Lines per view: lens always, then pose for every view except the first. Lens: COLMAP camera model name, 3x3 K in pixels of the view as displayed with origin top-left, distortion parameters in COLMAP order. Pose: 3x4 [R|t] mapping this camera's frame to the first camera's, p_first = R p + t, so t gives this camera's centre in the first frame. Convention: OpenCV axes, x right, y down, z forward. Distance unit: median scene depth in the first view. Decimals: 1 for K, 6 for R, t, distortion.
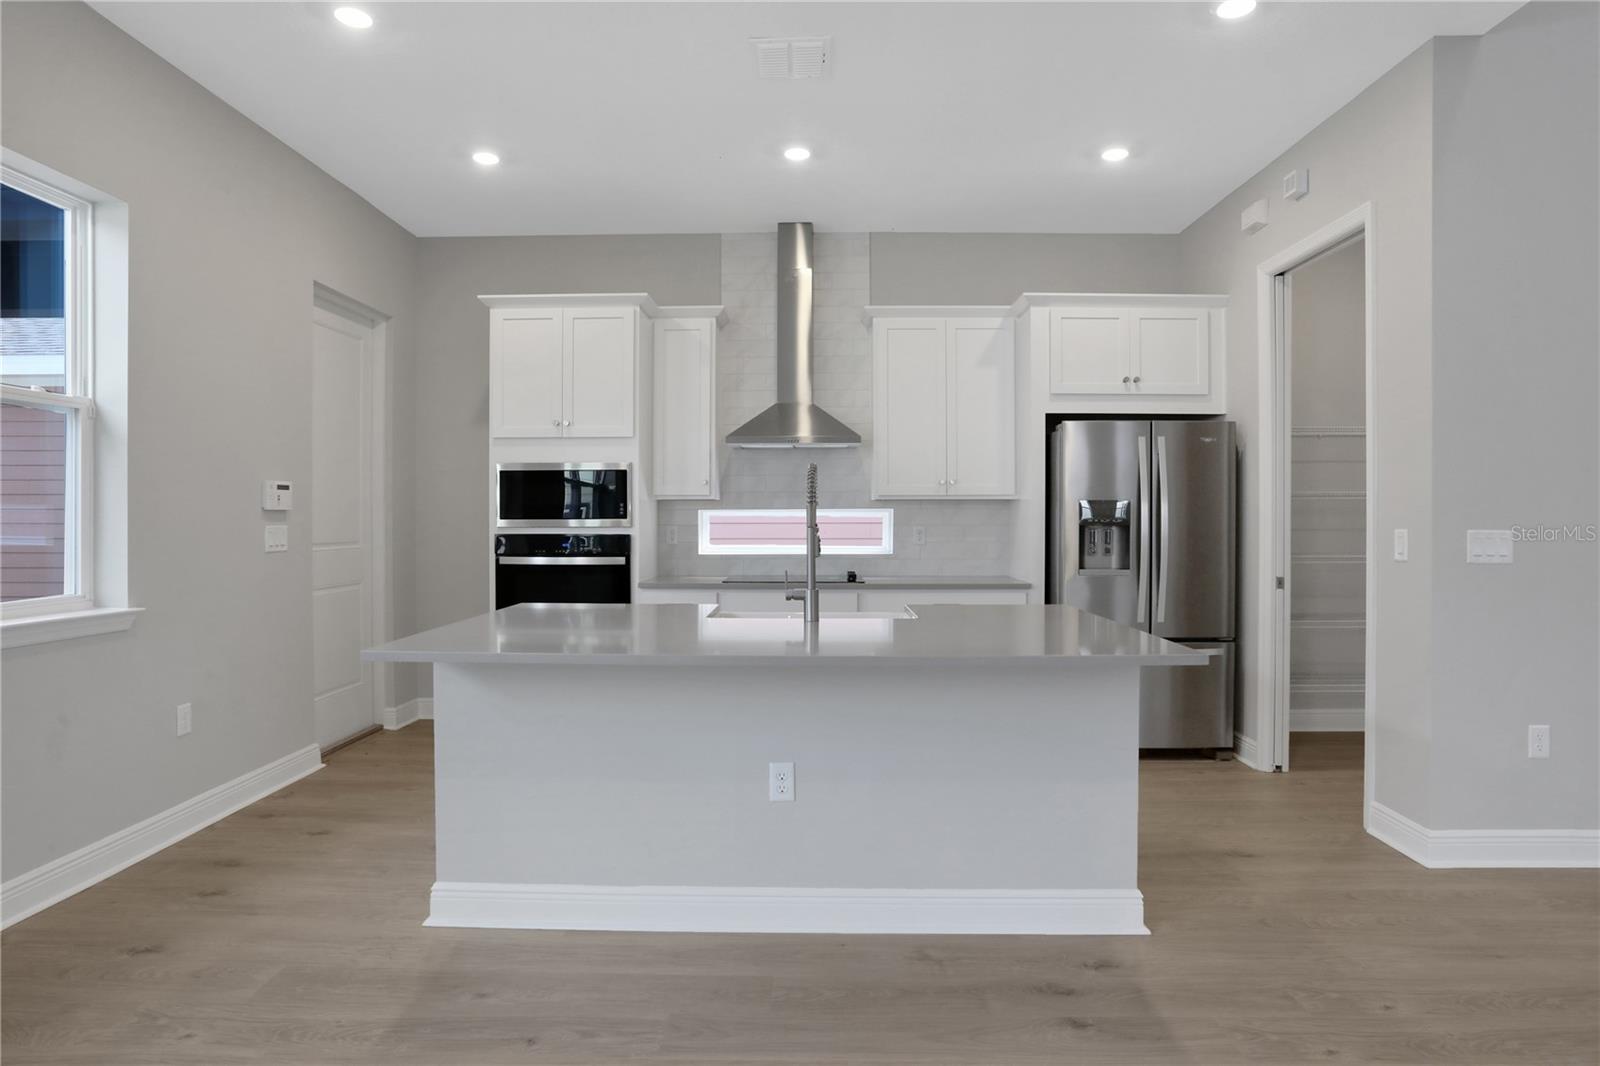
lens RADIAL K [[884.2, 0, 796.4], [0, 884.2, 525.7], [0, 0, 1]] dist [-0.067971, 0.041192]
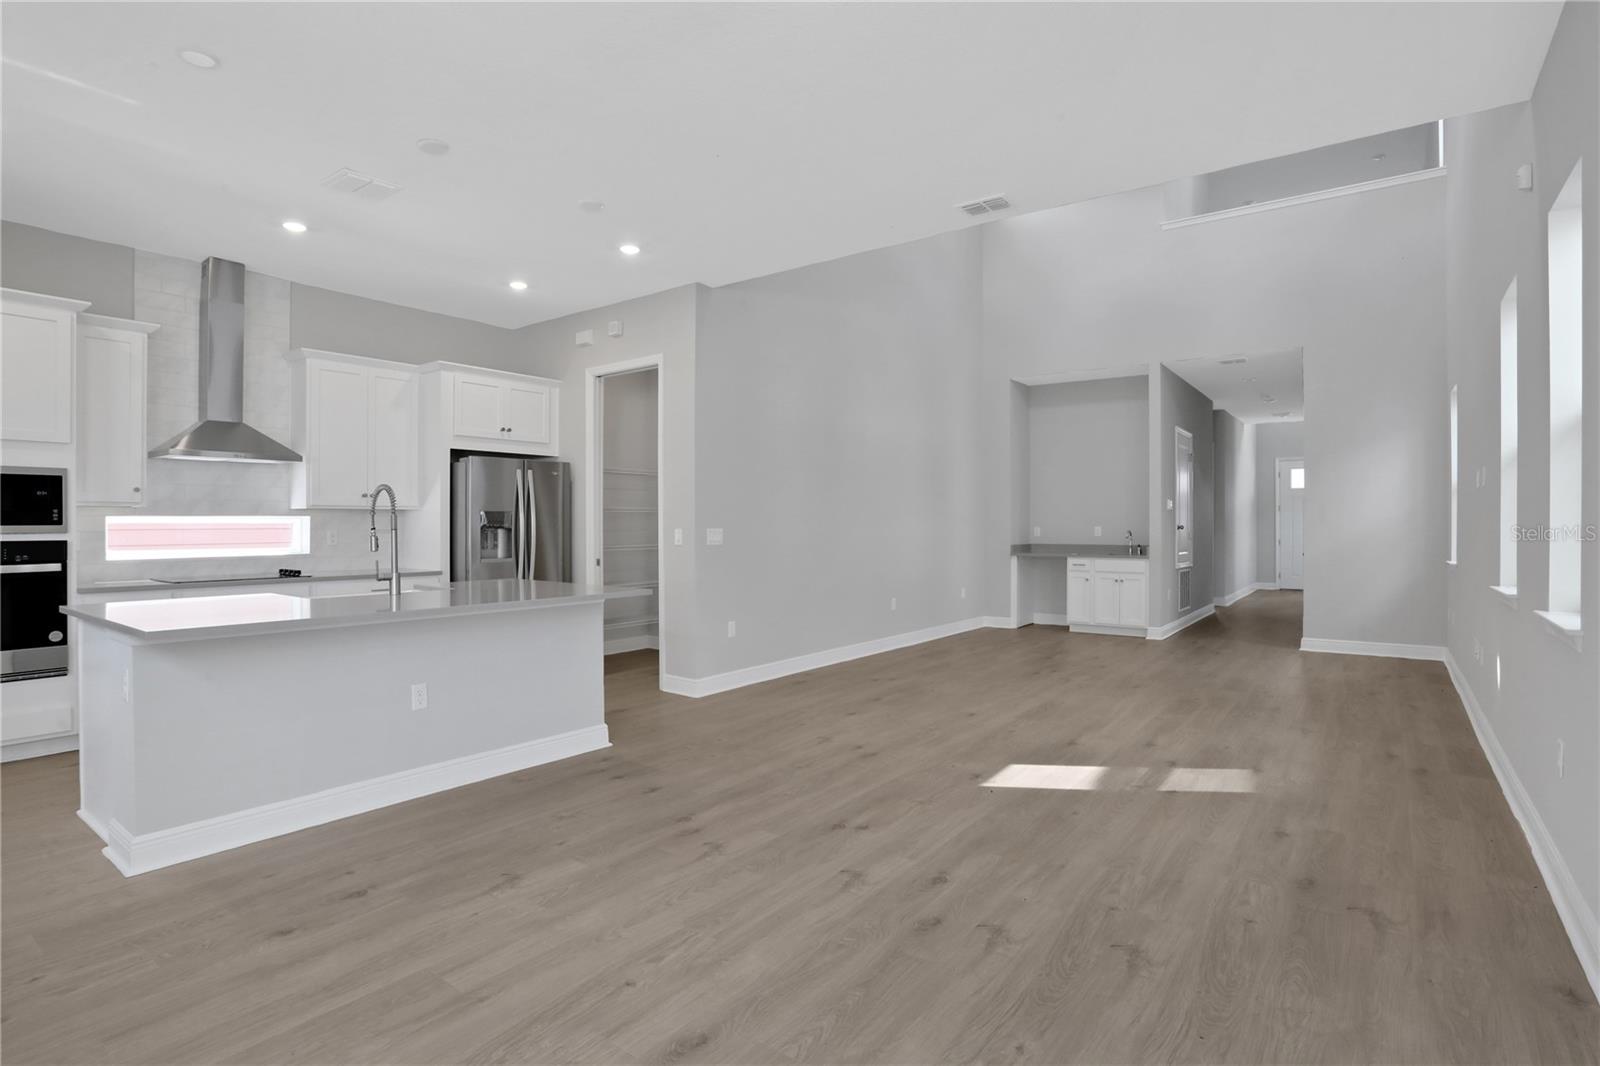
lens RADIAL K [[884.2, 0, 796.4], [0, 884.2, 525.7], [0, 0, 1]] dist [-0.067971, 0.041192]
pose [[0.575239, -0.002956, 0.817980, -0.558388], [0.010184, 0.999942, -0.003548, 0.005308], [-0.817922, 0.010371, 0.575235, -0.255877]]
